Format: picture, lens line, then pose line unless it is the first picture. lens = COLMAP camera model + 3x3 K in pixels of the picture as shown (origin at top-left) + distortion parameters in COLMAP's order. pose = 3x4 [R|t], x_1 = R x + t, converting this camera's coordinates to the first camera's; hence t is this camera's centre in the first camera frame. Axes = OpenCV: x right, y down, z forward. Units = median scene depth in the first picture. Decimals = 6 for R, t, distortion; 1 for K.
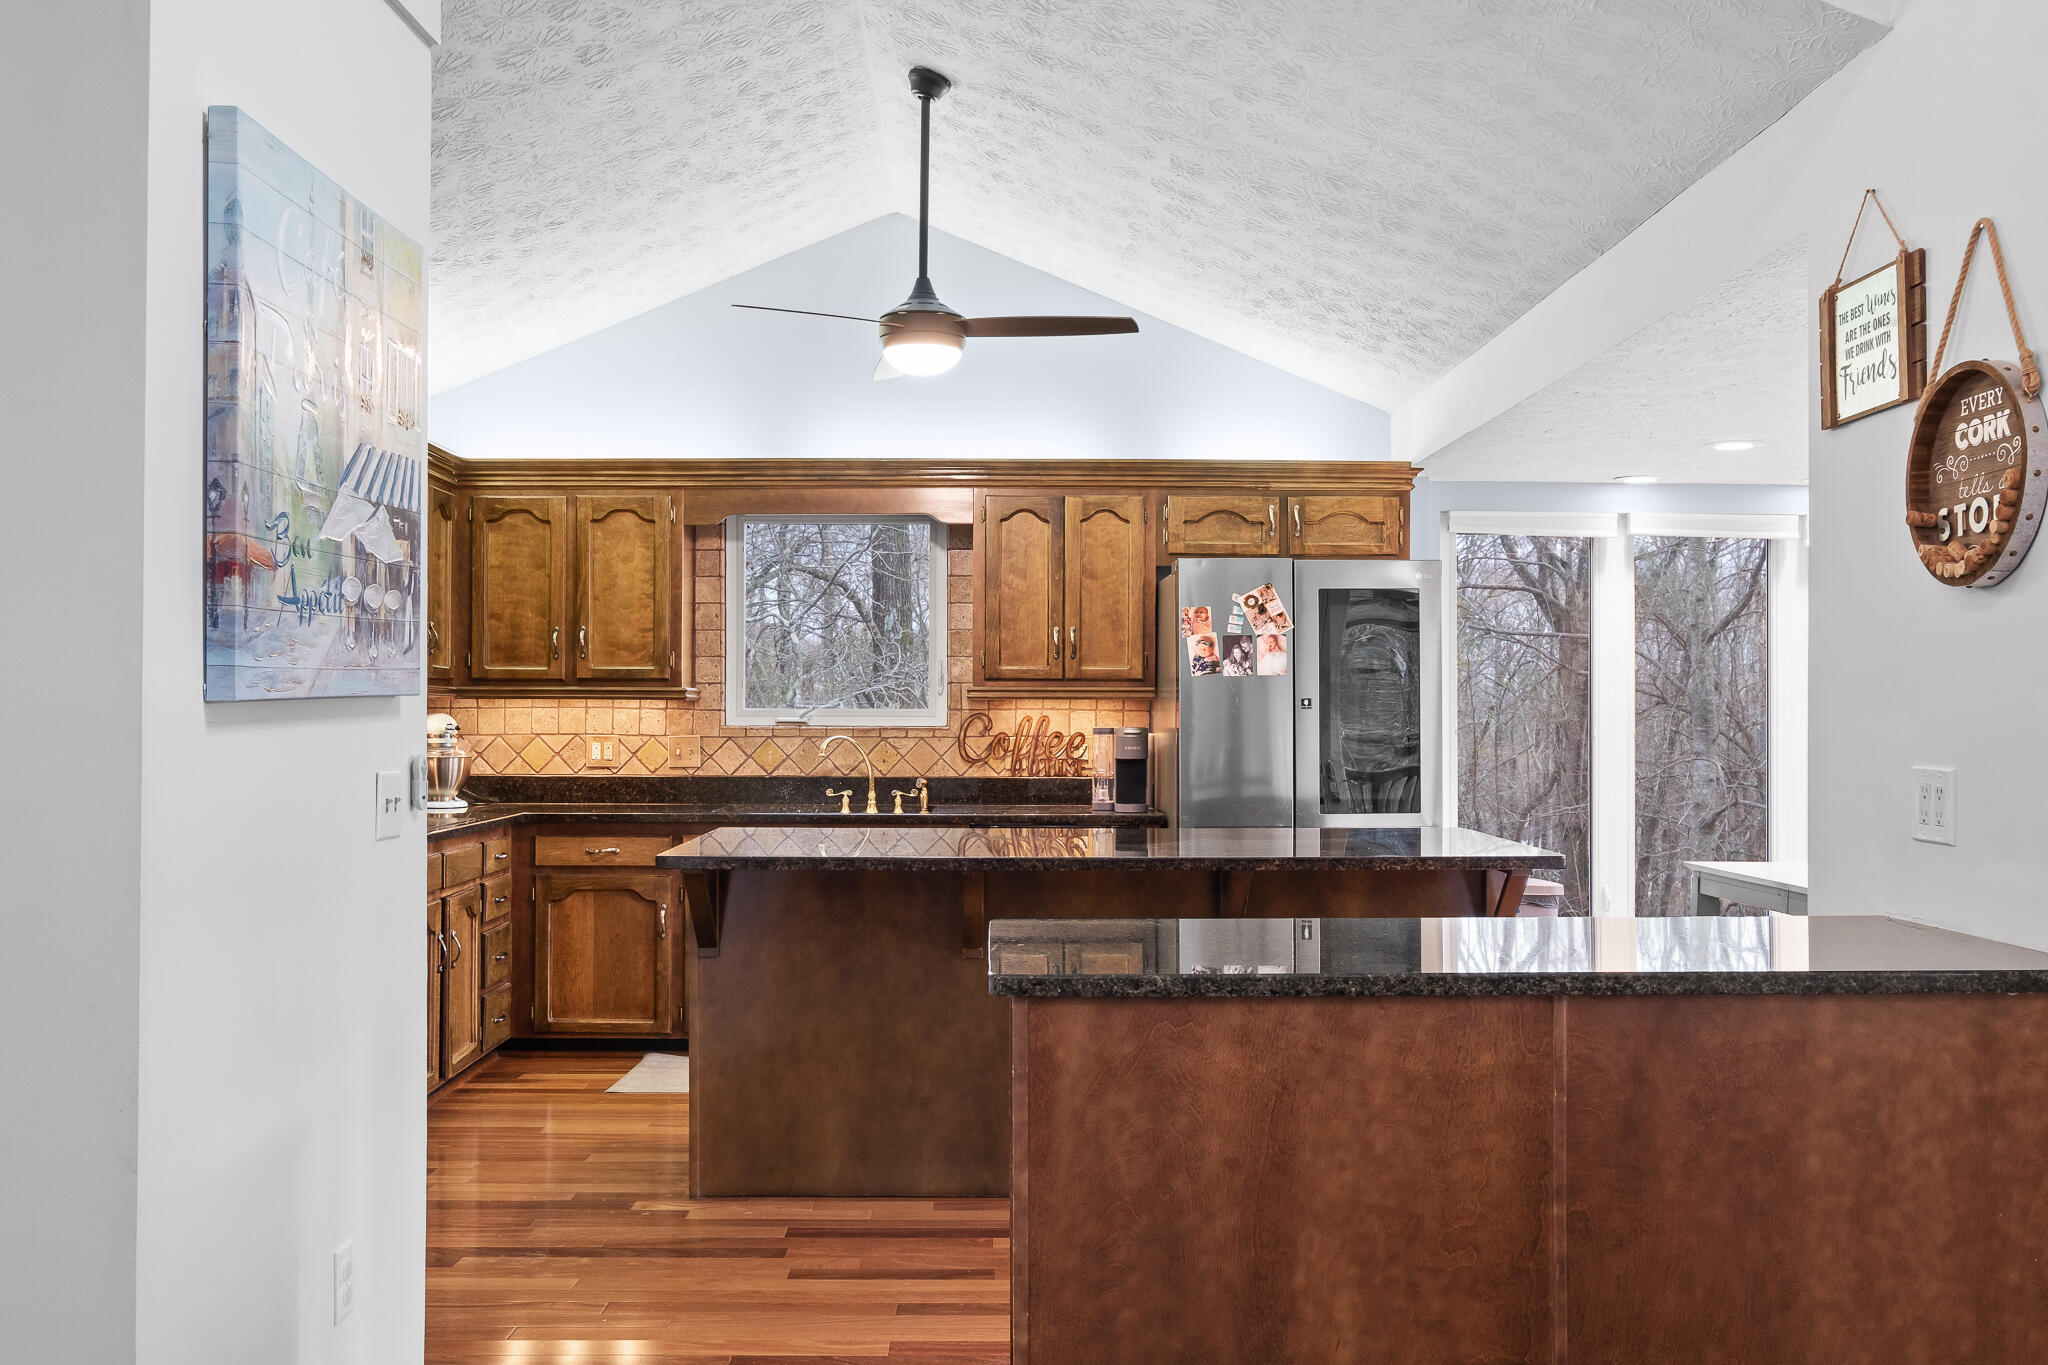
lens RADIAL K [[1887.8, 0, 1007.9], [0, 1887.8, 689.3], [0, 0, 1]] dist [-0.010128, 0.000695]
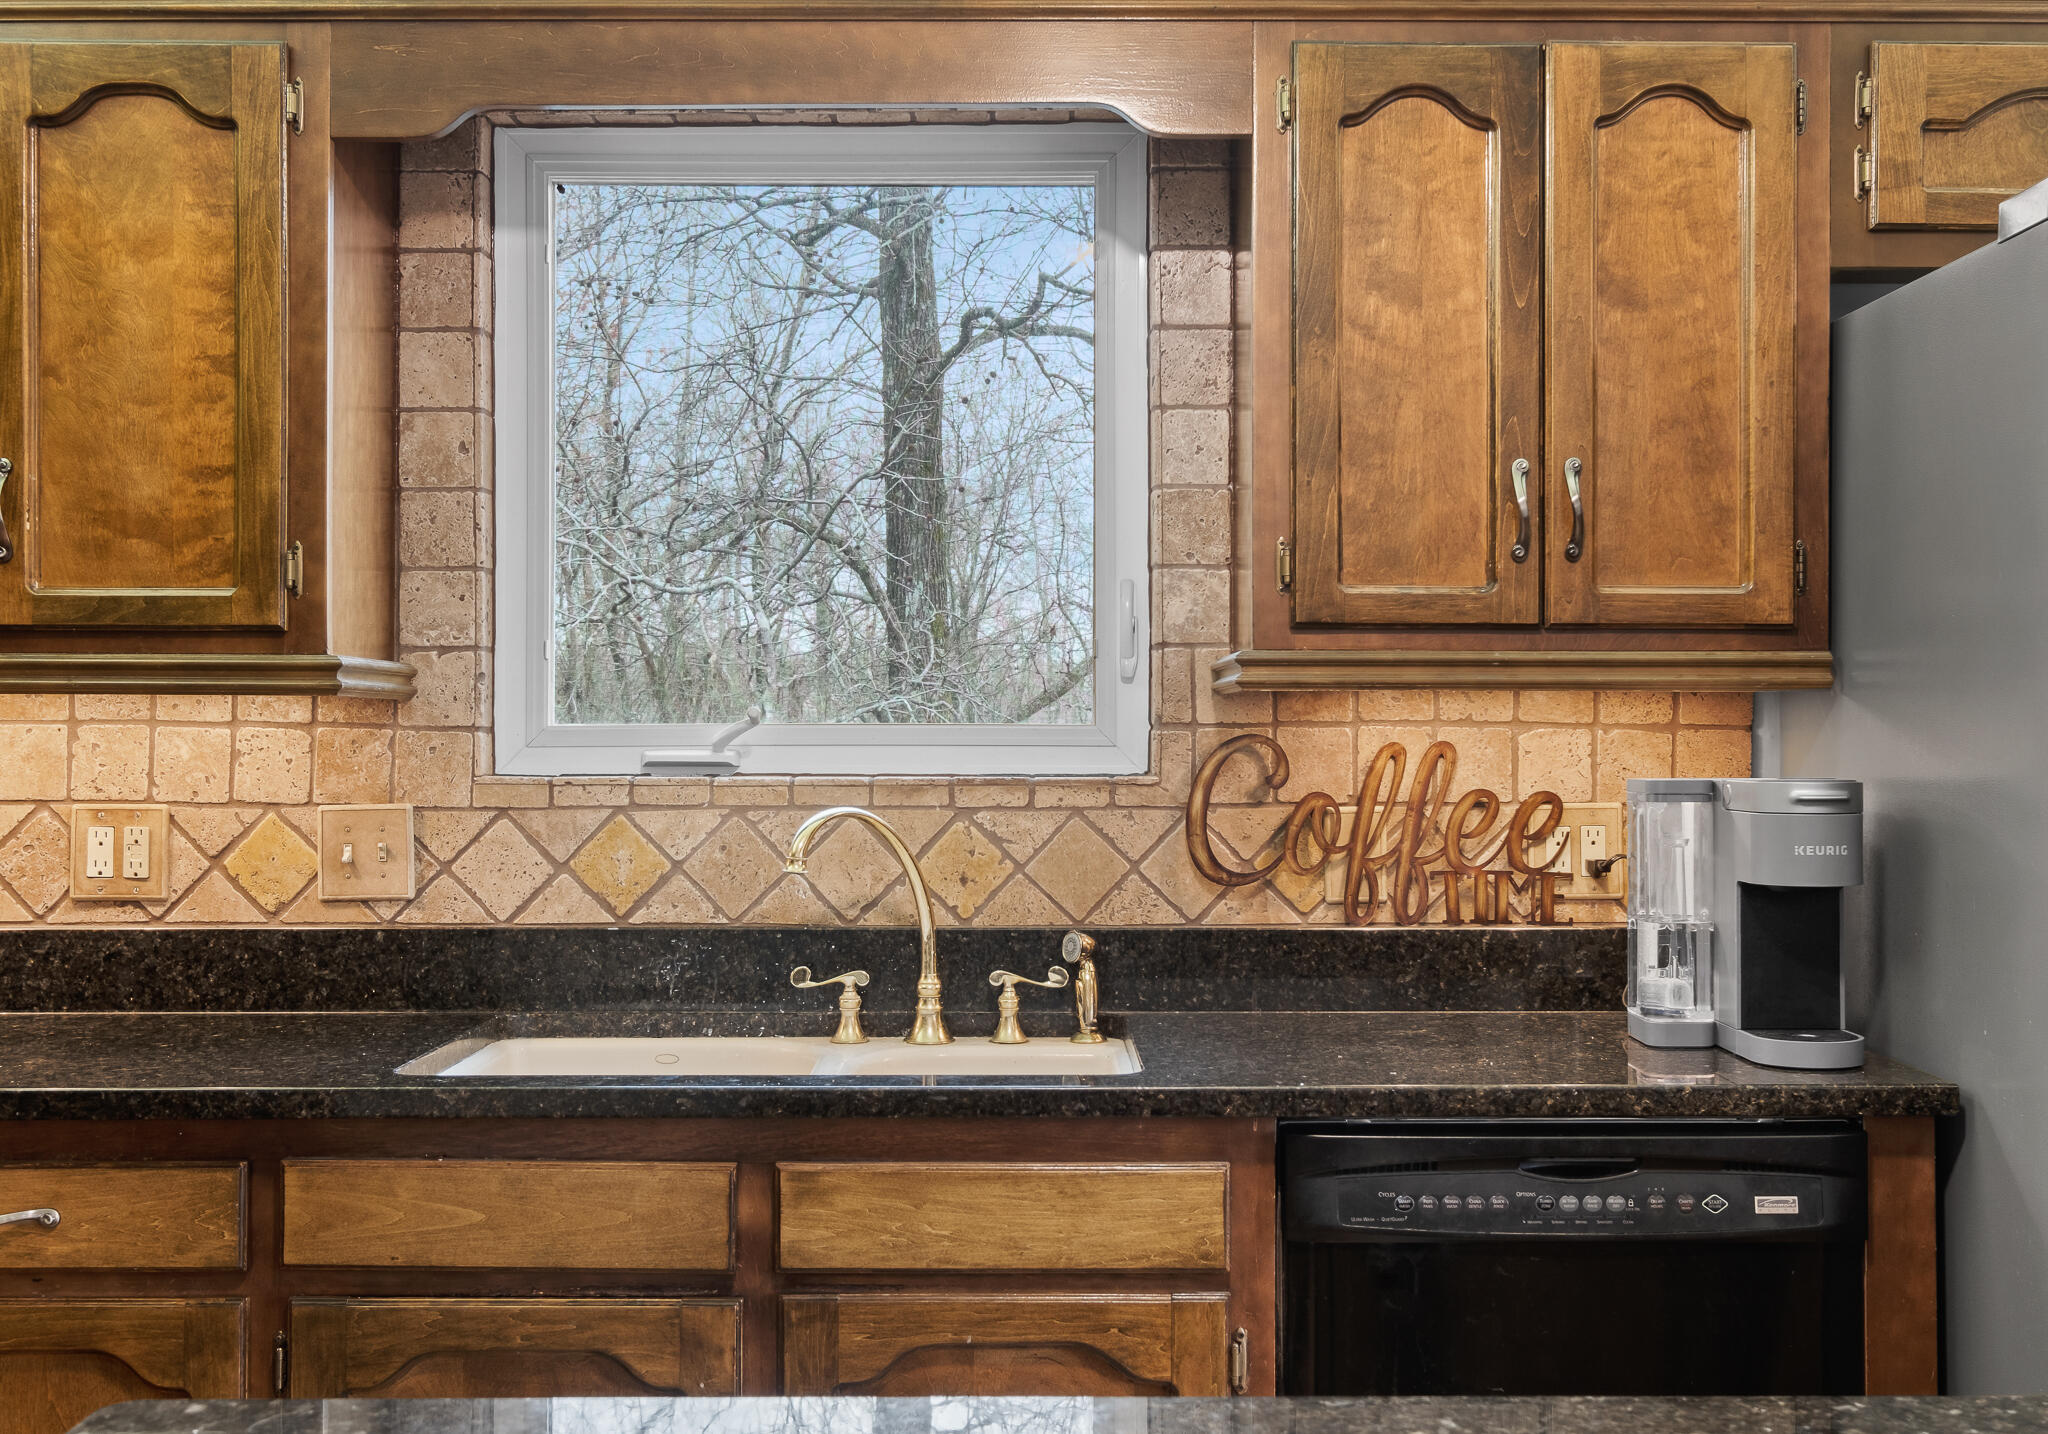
lens RADIAL K [[2133.8, 0, 1038.5], [0, 2133.8, 716.0], [0, 0, 1]] dist [0.007218, 0.000000]
pose [[0.999985, -0.002657, 0.004741, -0.054365], [0.002660, 0.999996, -0.000553, 0.009362], [-0.004740, 0.000566, 0.999989, 0.624215]]
